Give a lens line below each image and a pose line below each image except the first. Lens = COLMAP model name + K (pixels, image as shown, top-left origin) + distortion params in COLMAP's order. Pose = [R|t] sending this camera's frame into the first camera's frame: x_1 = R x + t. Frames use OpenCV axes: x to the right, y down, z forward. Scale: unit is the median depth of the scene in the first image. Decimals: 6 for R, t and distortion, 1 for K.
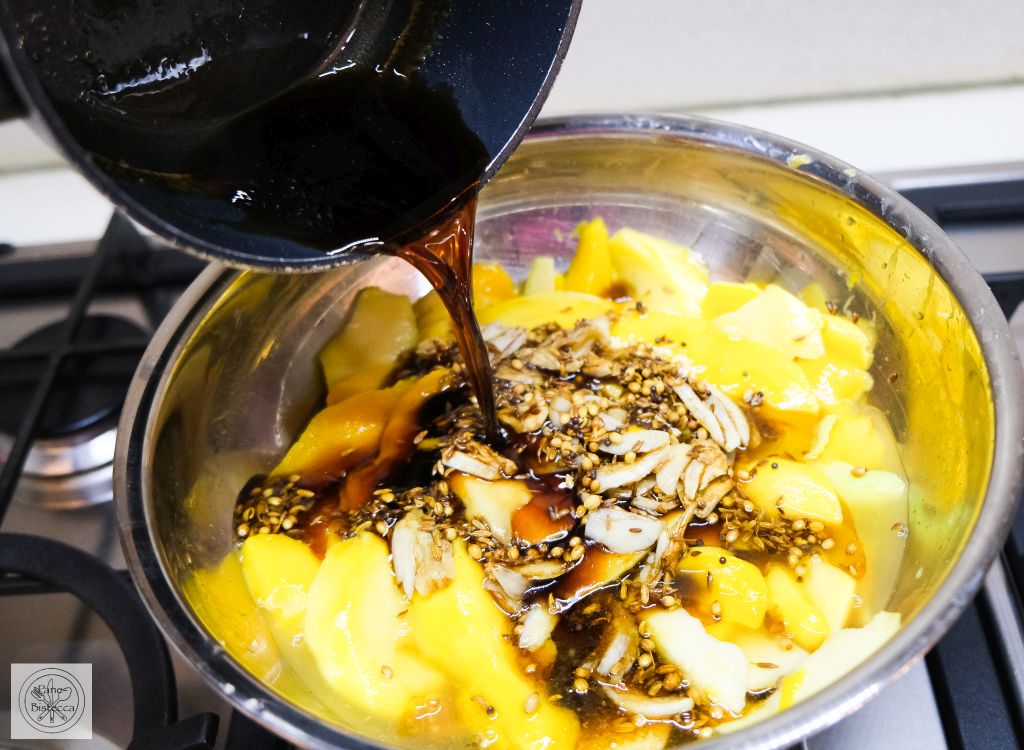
lens RADIAL K [[1068.4, 0, 508.0], [0, 1068.4, 380.8], [0, 0, 1]] dist [0.201820, 0.000000]
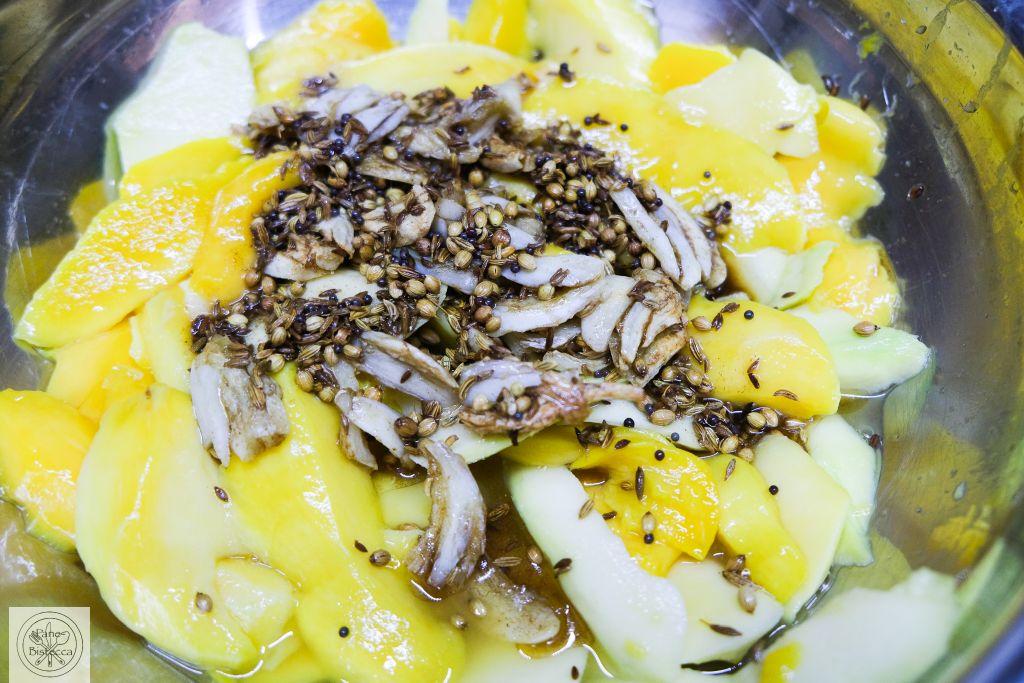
lens RADIAL K [[1091.1, 0, 520.4], [0, 1091.1, 338.0], [0, 0, 1]] dist [0.007518, 0.000000]
pose [[0.994754, 0.013033, 0.101460, 0.024352], [-0.031068, 0.983492, 0.178266, -0.024954], [-0.097461, -0.180483, 0.978738, 0.285166]]
